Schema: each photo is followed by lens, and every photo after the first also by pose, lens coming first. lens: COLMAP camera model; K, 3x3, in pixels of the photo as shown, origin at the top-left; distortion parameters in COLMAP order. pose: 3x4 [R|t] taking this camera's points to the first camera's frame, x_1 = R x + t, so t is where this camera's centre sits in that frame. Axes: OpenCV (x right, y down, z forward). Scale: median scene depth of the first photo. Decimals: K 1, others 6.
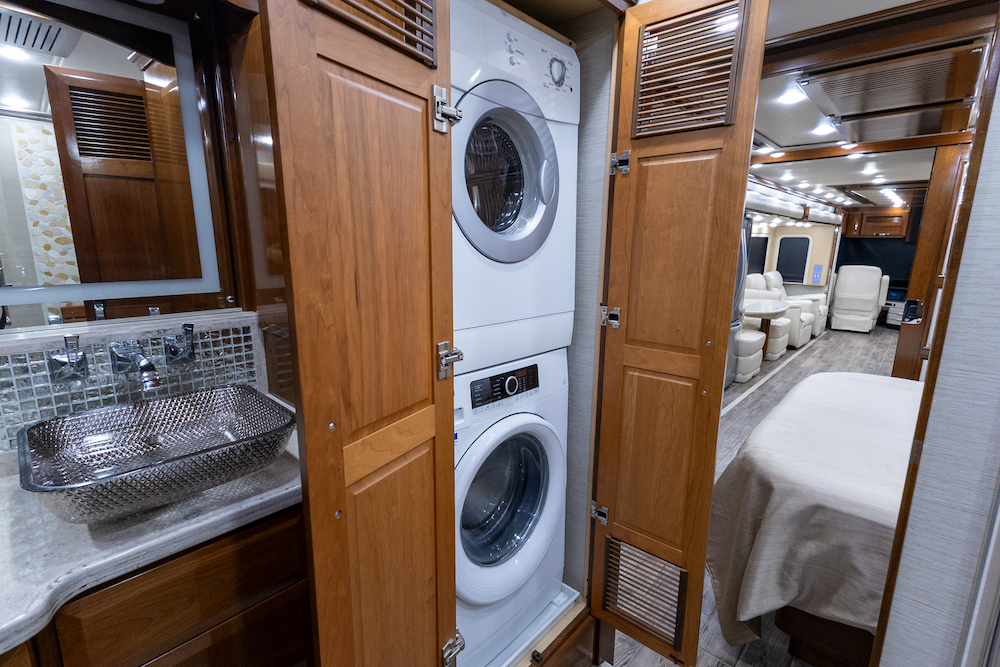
lens RADIAL K [[459.8, 0, 496.7], [0, 459.8, 334.4], [0, 0, 1]] dist [0.014017, -0.002635]
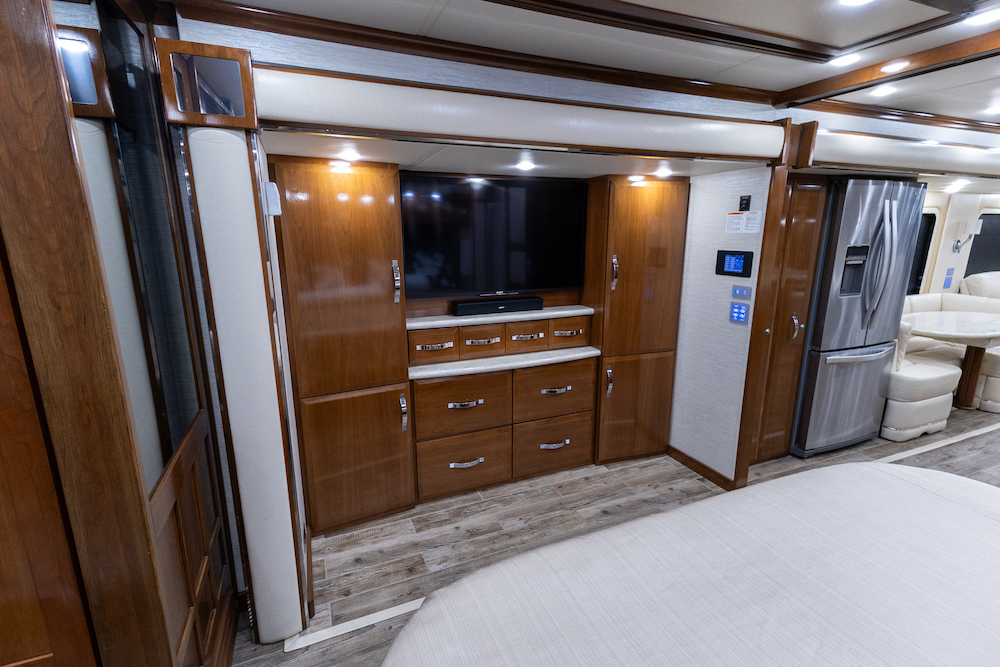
lens RADIAL K [[459.8, 0, 499.4], [0, 459.8, 336.0], [0, 0, 1]] dist [0.014017, -0.002635]
pose [[0.915317, 0.079680, -0.394772, 0.258924], [-0.072595, 0.996819, 0.032878, -0.022136], [0.396136, -0.001435, 0.918191, 0.176241]]
